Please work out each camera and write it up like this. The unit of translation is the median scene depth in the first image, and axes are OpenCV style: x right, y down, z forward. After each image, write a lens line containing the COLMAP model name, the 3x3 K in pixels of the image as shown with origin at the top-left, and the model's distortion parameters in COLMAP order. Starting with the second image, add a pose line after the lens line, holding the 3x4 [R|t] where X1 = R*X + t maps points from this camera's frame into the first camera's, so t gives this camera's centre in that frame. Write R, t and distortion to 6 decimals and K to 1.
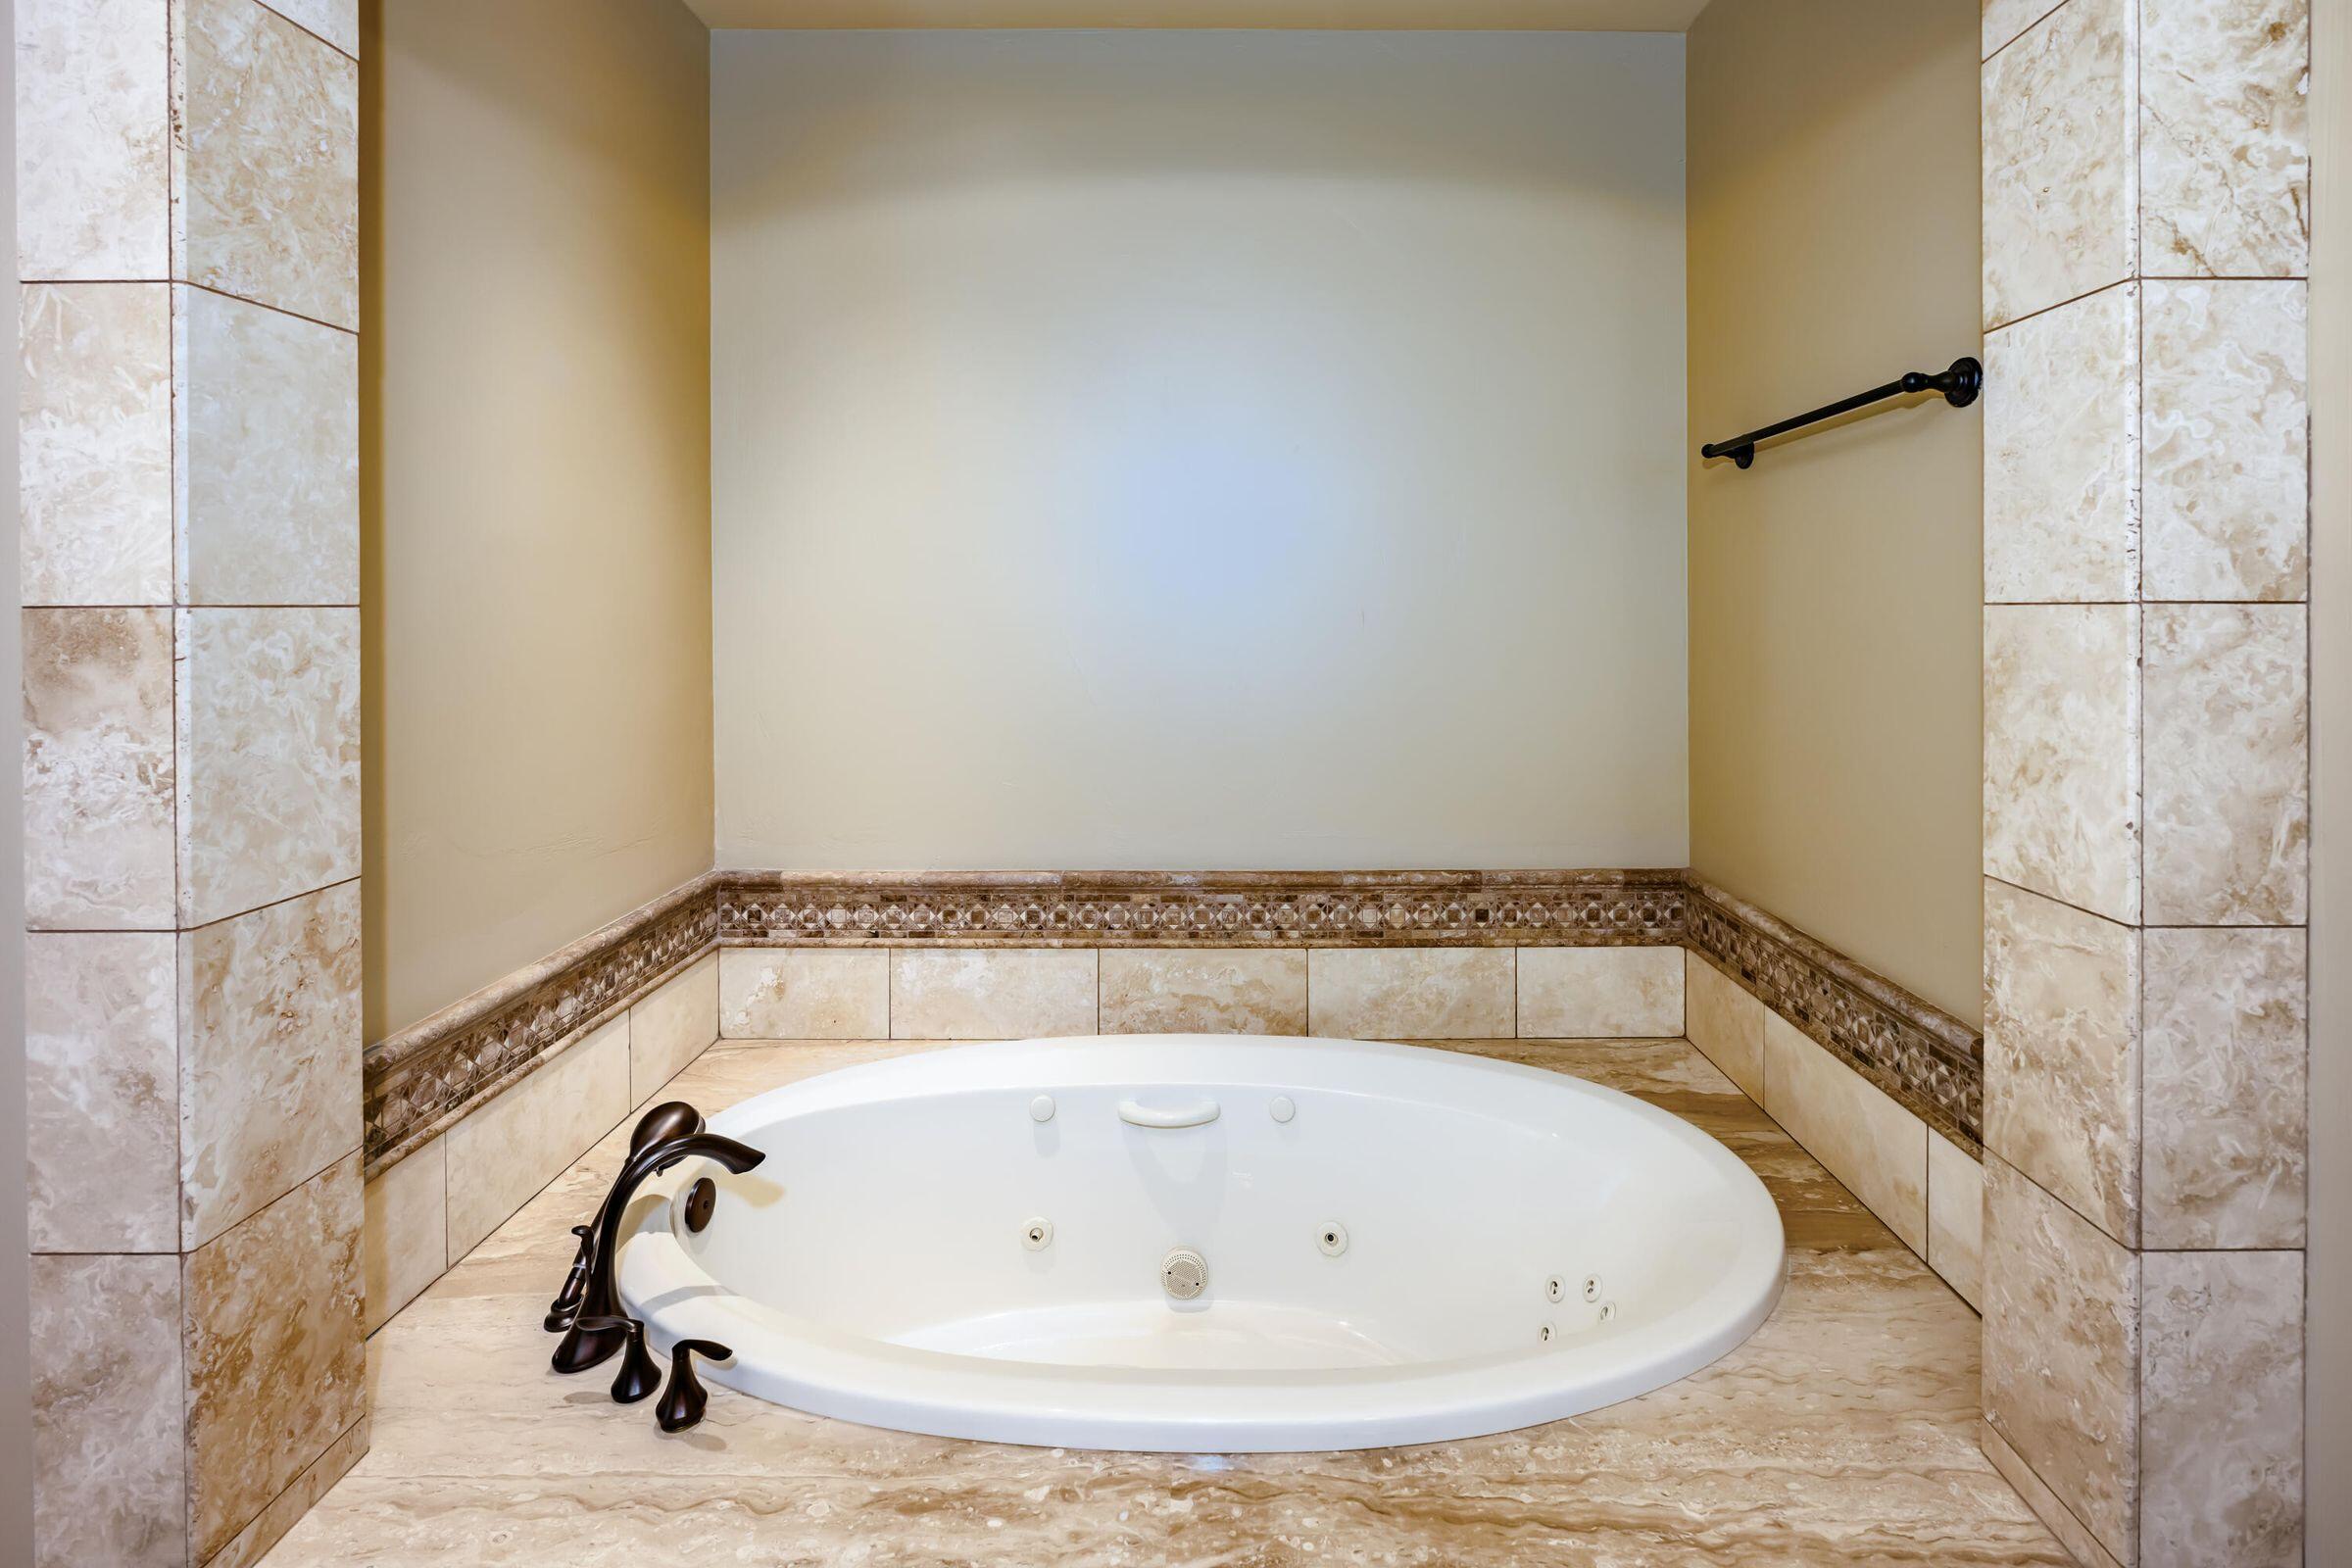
lens RADIAL K [[1041.2, 0, 1181.8], [0, 1041.2, 602.2], [0, 0, 1]] dist [-0.002578, -0.000493]
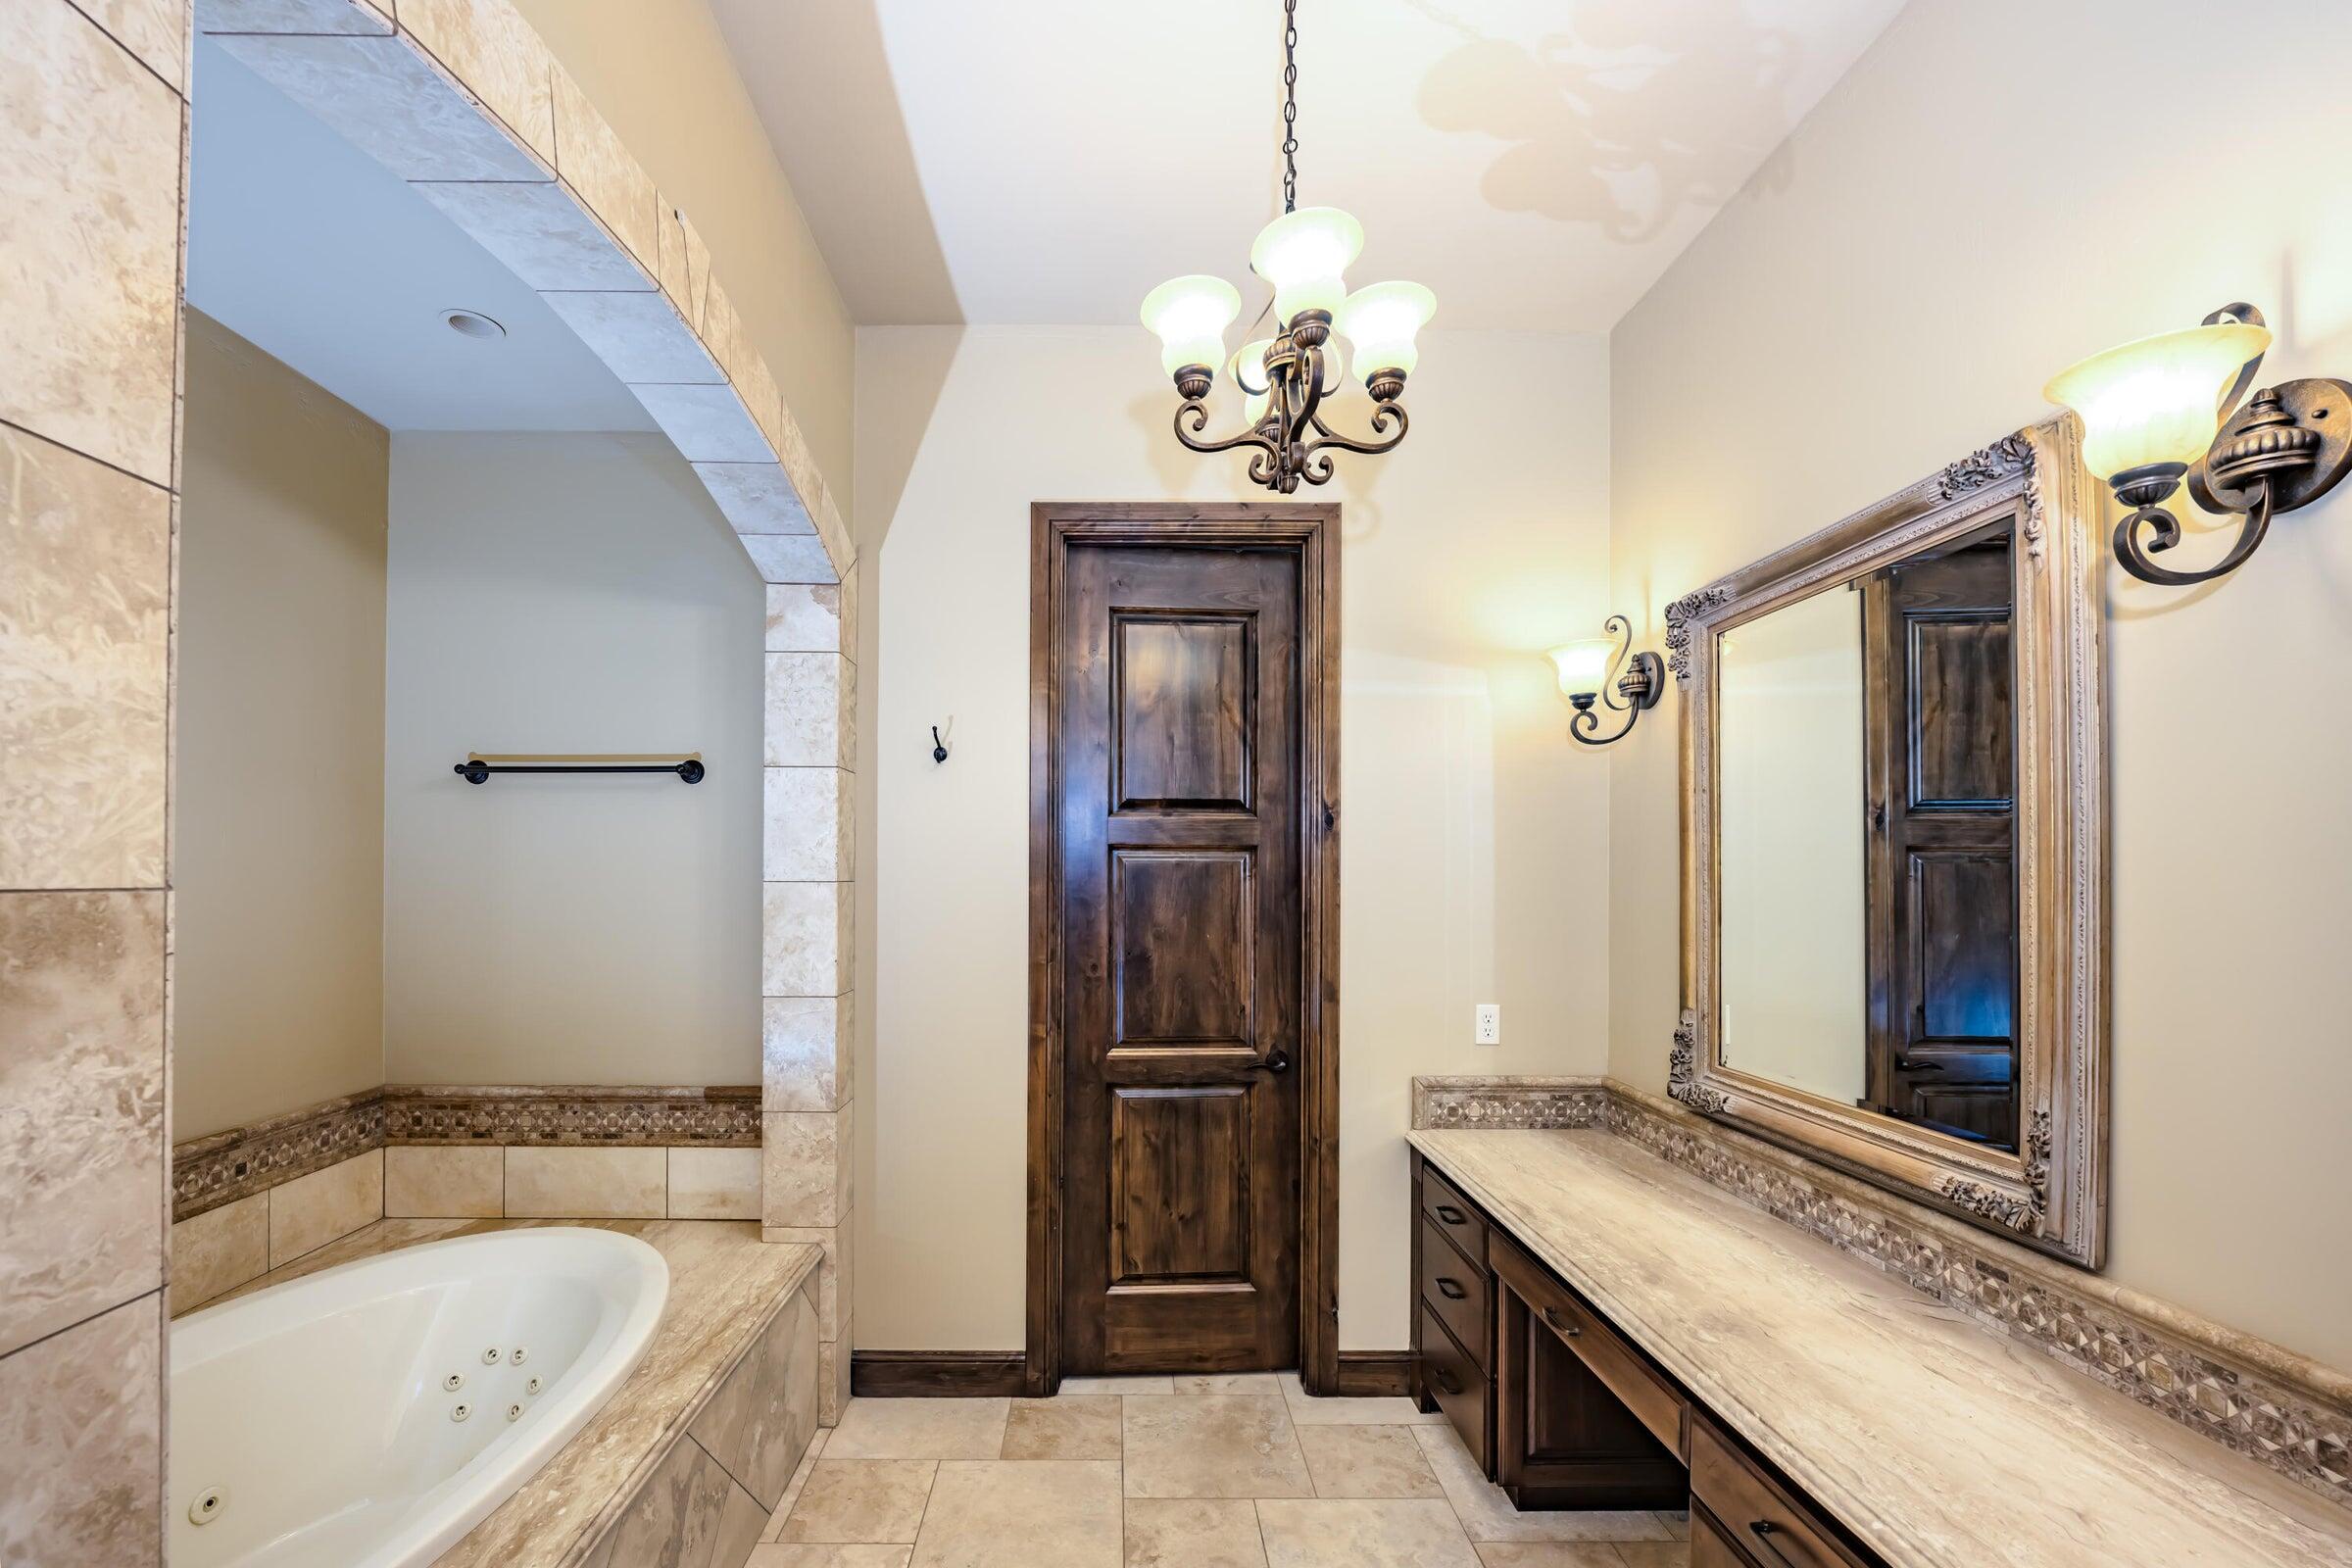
lens RADIAL K [[950.9, 0, 1170.9], [0, 950.9, 795.6], [0, 0, 1]] dist [-0.004779, -0.000385]
pose [[-0.061030, 0.088987, 0.994161, -1.754652], [-0.011162, 0.995895, -0.089827, -0.011175], [-0.998074, -0.016579, -0.059786, 0.252849]]
